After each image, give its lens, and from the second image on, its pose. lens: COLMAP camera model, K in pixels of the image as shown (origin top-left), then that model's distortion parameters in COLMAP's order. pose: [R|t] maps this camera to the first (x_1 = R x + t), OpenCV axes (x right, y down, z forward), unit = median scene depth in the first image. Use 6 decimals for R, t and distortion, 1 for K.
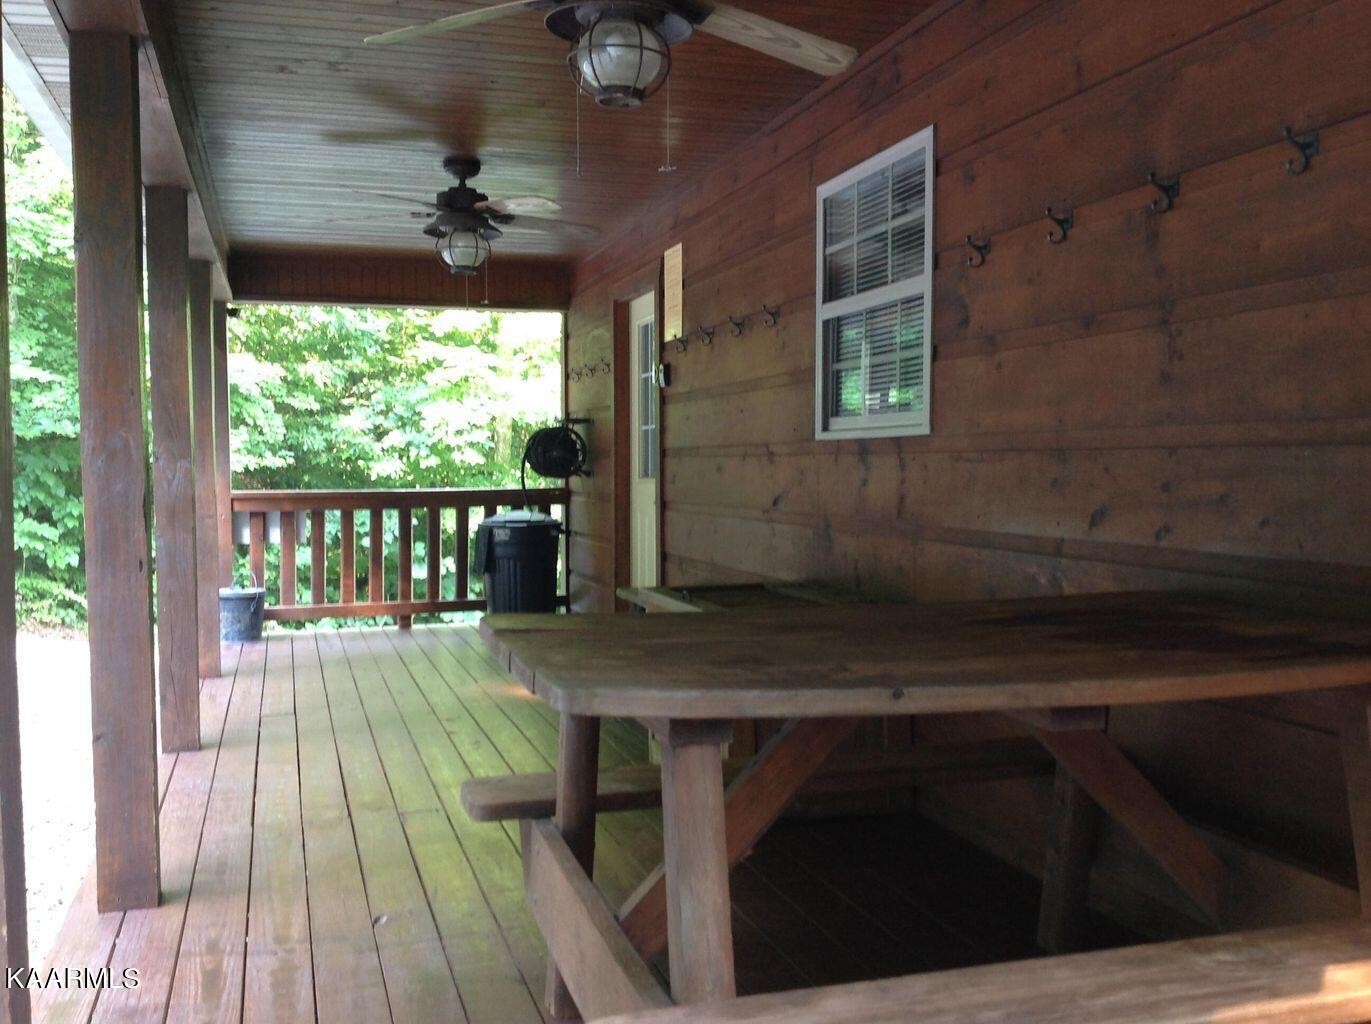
lens RADIAL K [[1309.2, 0, 685.5], [0, 1309.2, 512.0], [0, 0, 1]] dist [0.144545, -0.313733]
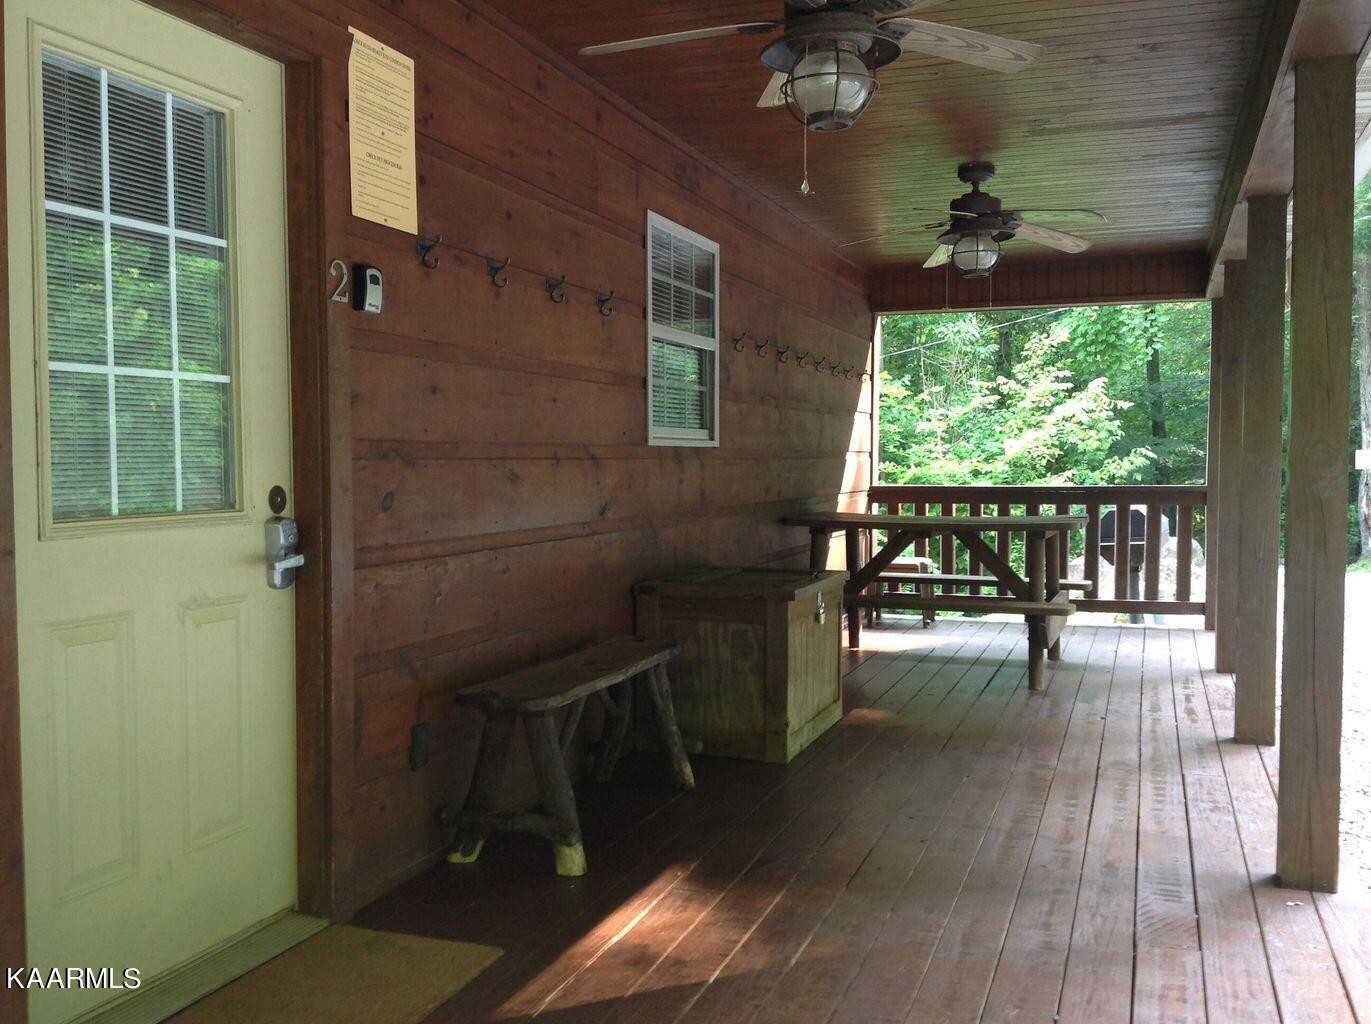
lens RADIAL K [[1309.2, 0, 685.5], [0, 1309.2, 512.0], [0, 0, 1]] dist [0.144545, -0.313733]
pose [[-0.803906, -0.019463, 0.594438, -0.599240], [0.027395, 0.997192, 0.069699, -0.079388], [-0.594125, 0.072316, -0.801115, 1.965190]]
